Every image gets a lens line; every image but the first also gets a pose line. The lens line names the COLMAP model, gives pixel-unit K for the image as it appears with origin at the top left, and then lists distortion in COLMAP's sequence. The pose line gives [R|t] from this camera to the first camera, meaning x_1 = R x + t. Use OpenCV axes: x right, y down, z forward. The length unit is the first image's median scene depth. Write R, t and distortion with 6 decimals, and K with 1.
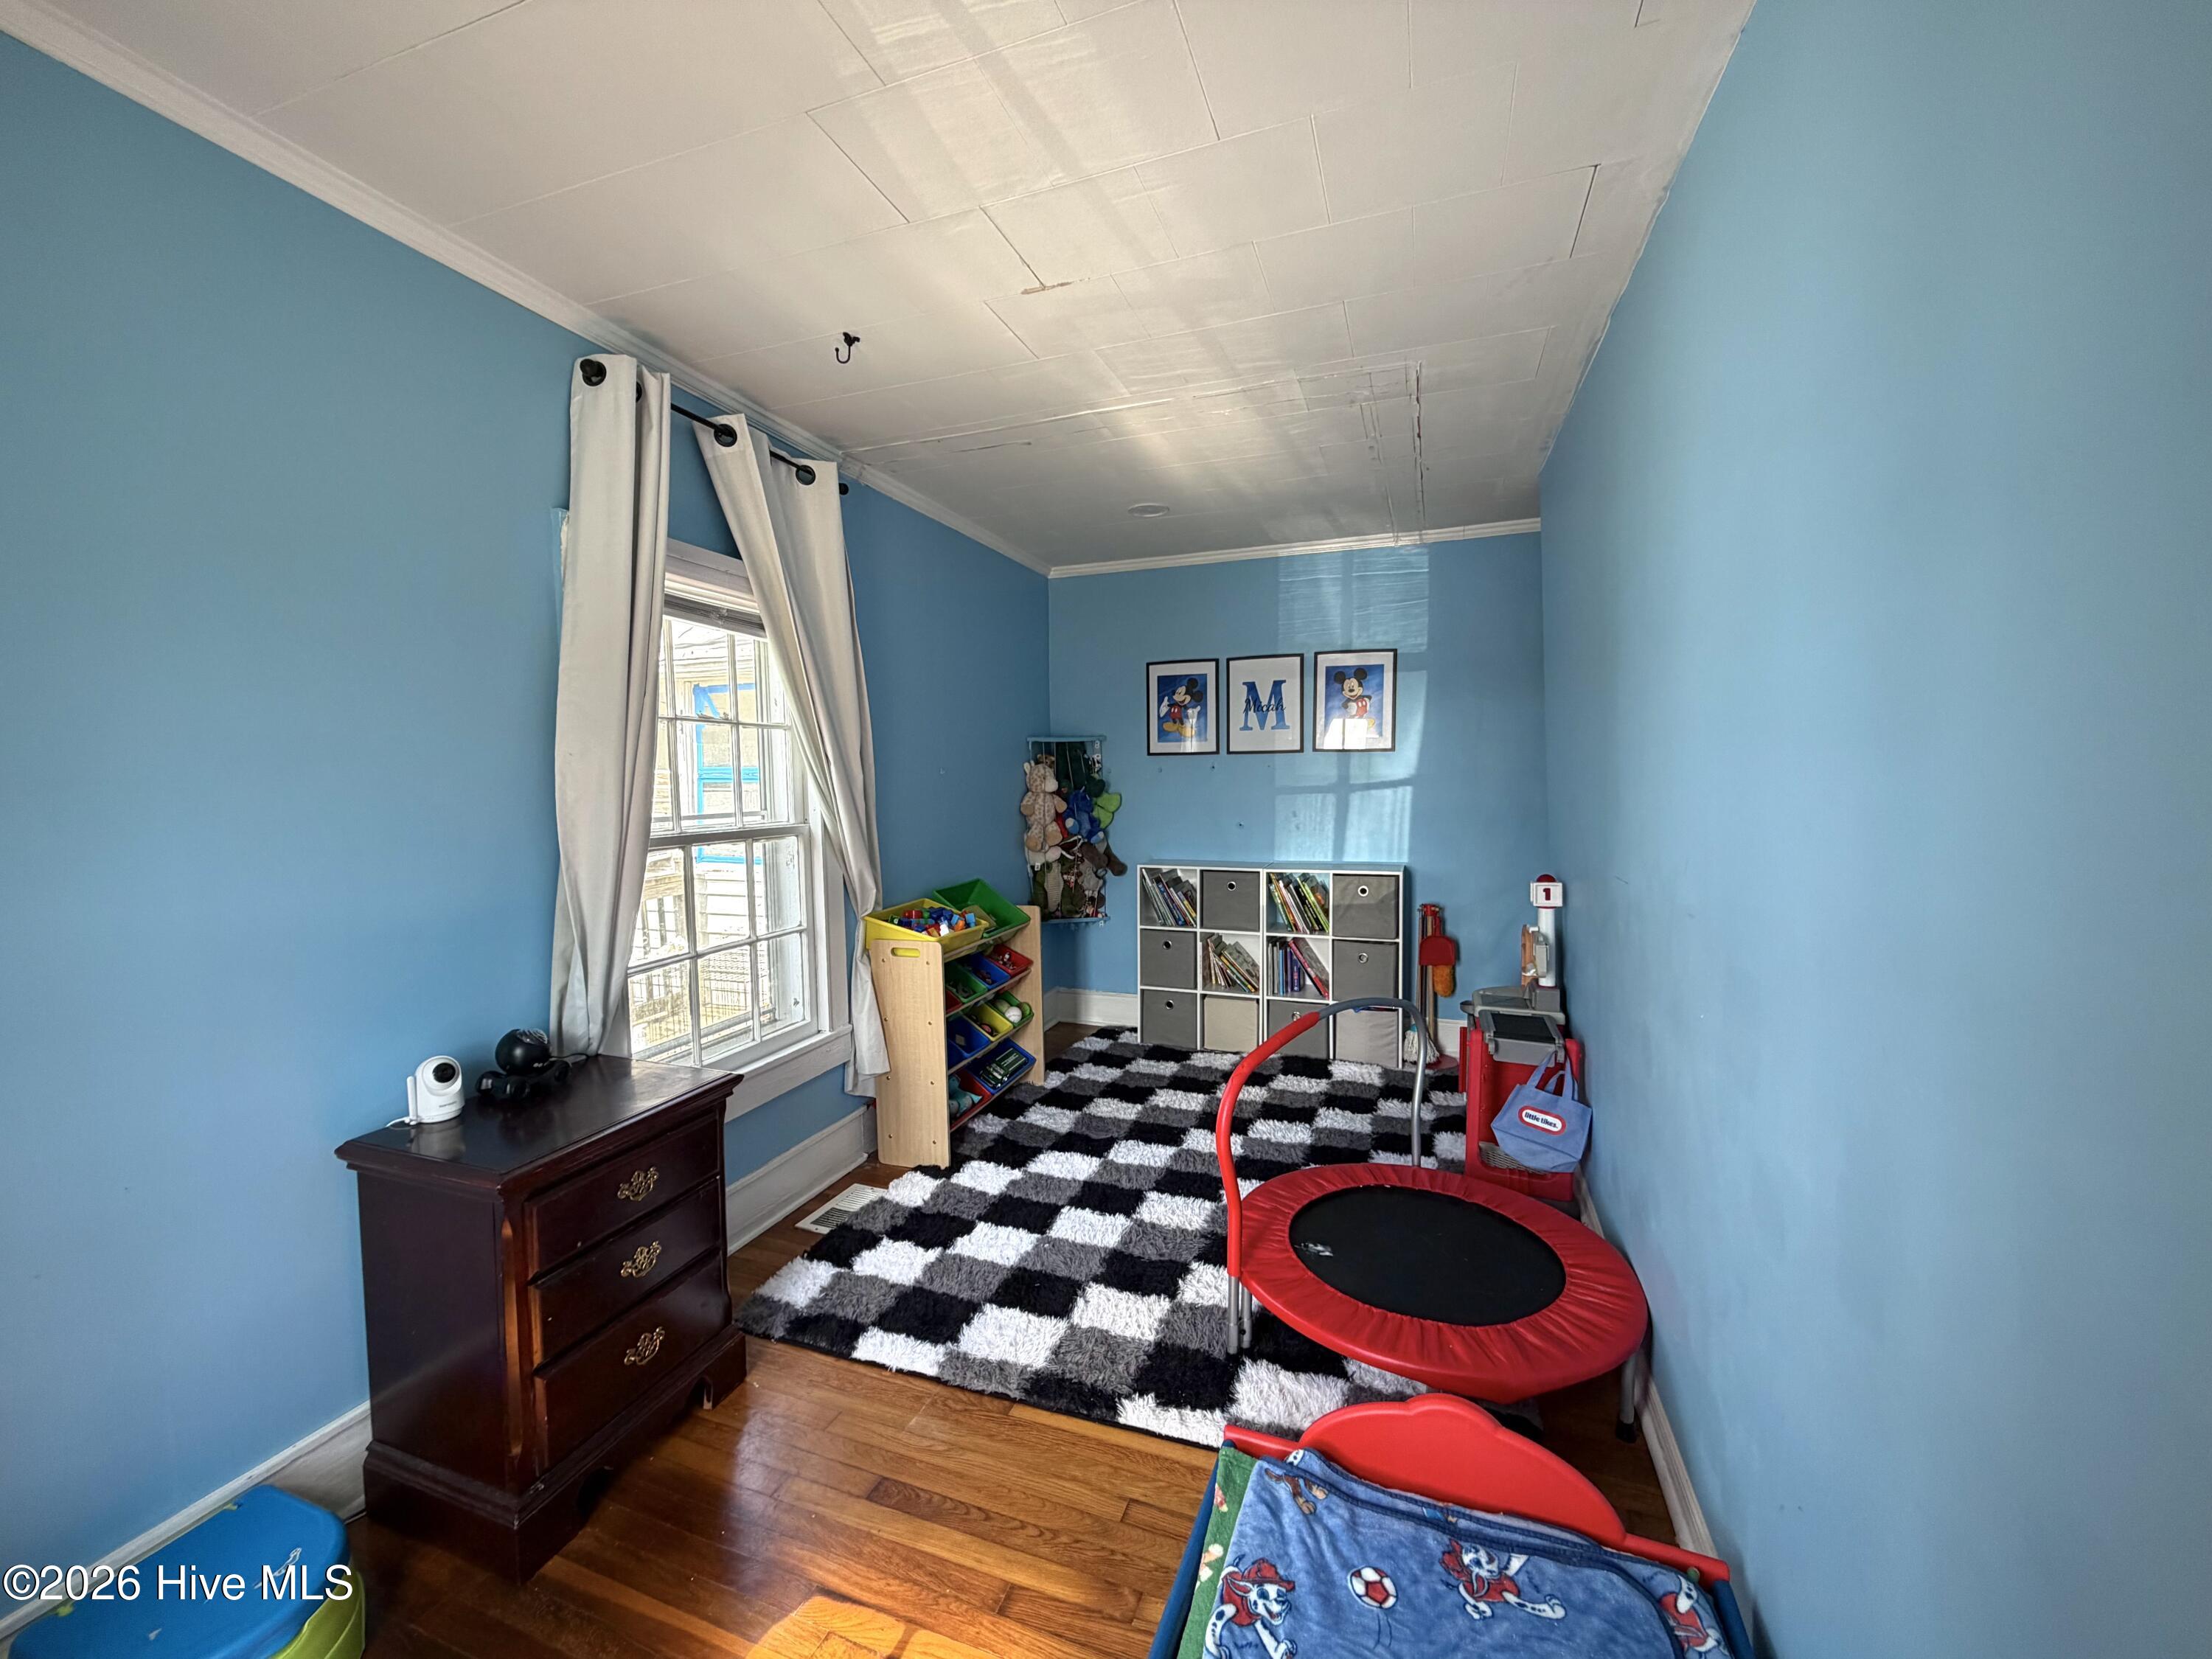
lens RADIAL K [[870.3, 0, 1106.0], [0, 870.3, 829.5], [0, 0, 1]] dist [-0.000876, -0.000113]
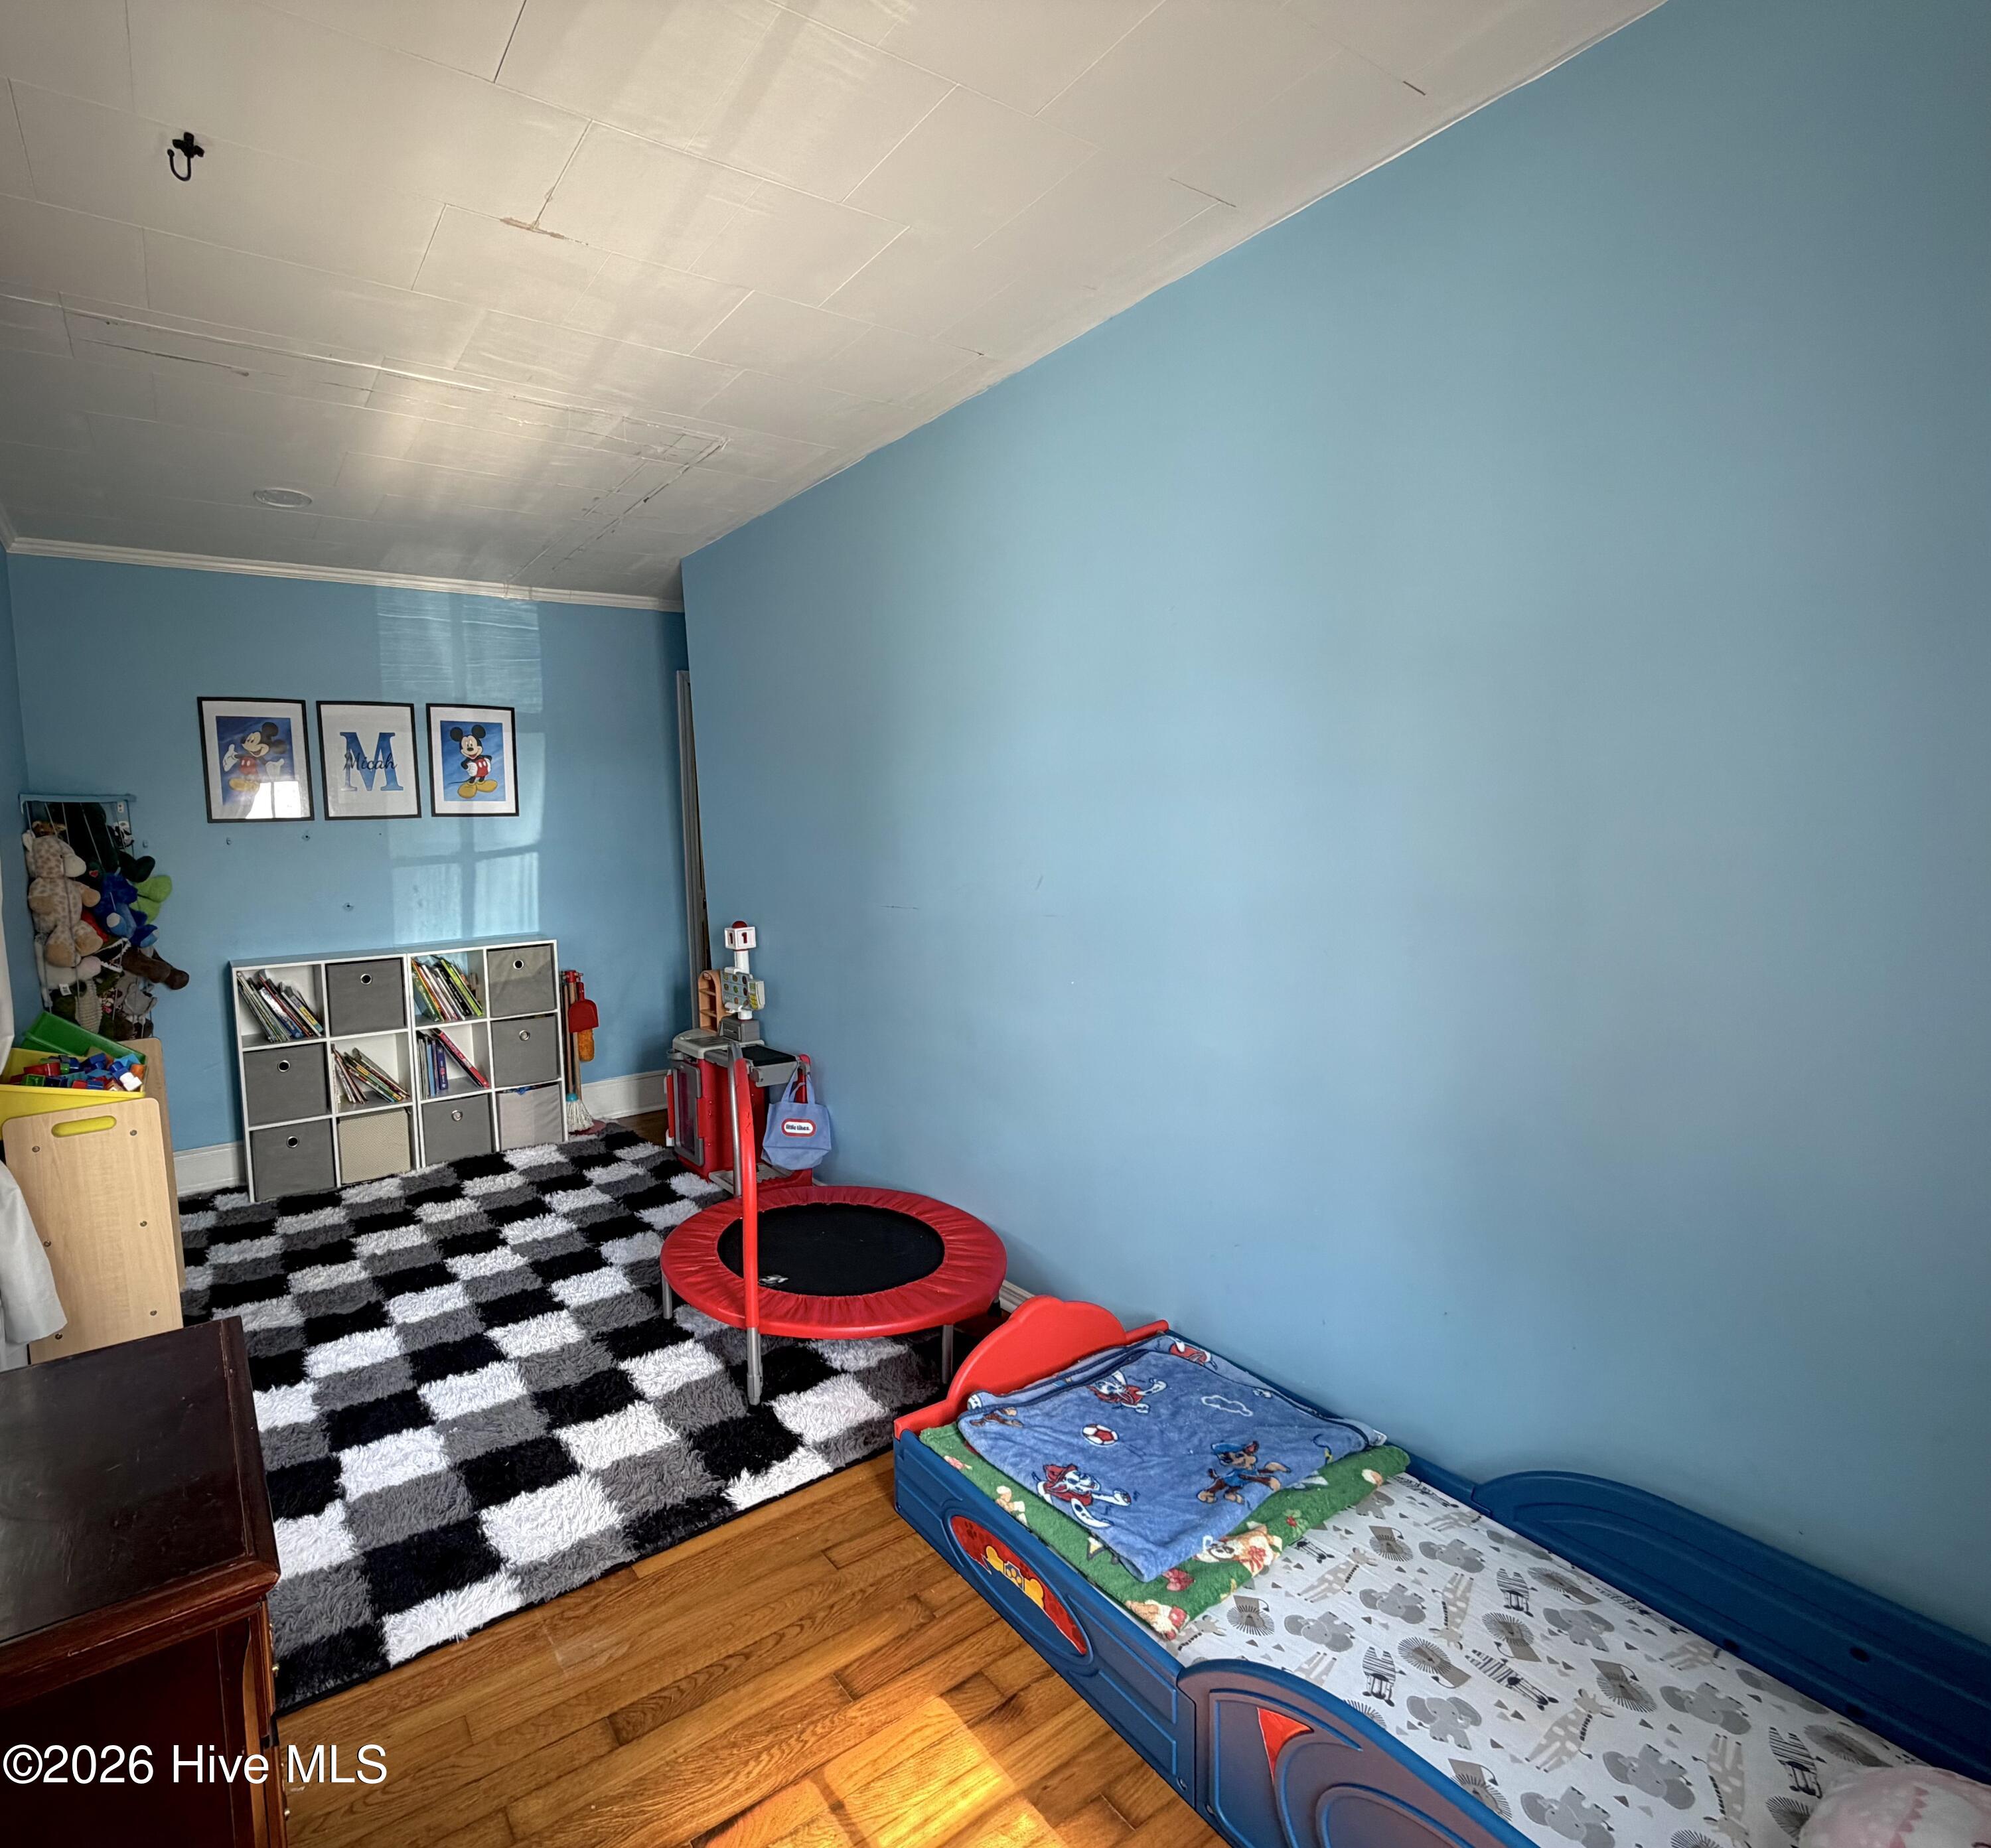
lens RADIAL K [[967.9, 0, 742.5], [0, 967.9, 925.1], [0, 0, 1]] dist [0.000845, 0.000383]
pose [[0.649891, -0.083595, 0.755416, -0.340225], [0.078288, 0.996009, 0.042867, 0.002665], [-0.755984, 0.031281, 0.653842, 0.138071]]
